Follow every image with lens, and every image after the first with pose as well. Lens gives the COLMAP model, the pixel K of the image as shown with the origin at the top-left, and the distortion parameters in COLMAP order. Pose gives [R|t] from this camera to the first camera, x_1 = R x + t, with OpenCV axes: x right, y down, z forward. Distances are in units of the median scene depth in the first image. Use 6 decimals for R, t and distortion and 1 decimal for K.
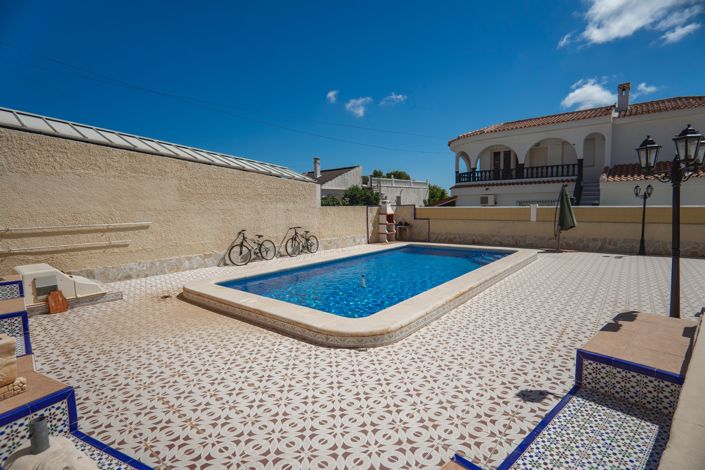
lens RADIAL K [[340.6, 0, 355.6], [0, 340.6, 235.4], [0, 0, 1]] dist [-0.038783, 0.010326]
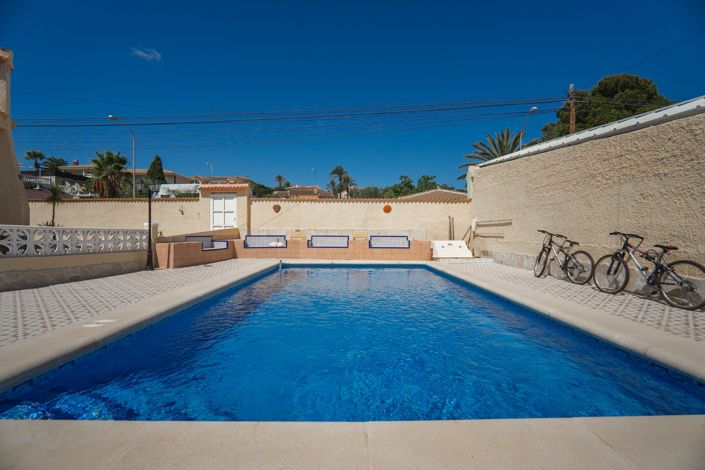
lens RADIAL K [[340.6, 0, 355.6], [0, 340.6, 235.4], [0, 0, 1]] dist [-0.038783, 0.010326]
pose [[-0.737384, 0.034737, -0.674580, 0.430138], [-0.033719, 0.995539, 0.088122, -0.052350], [0.674631, 0.087726, -0.732923, 1.172688]]
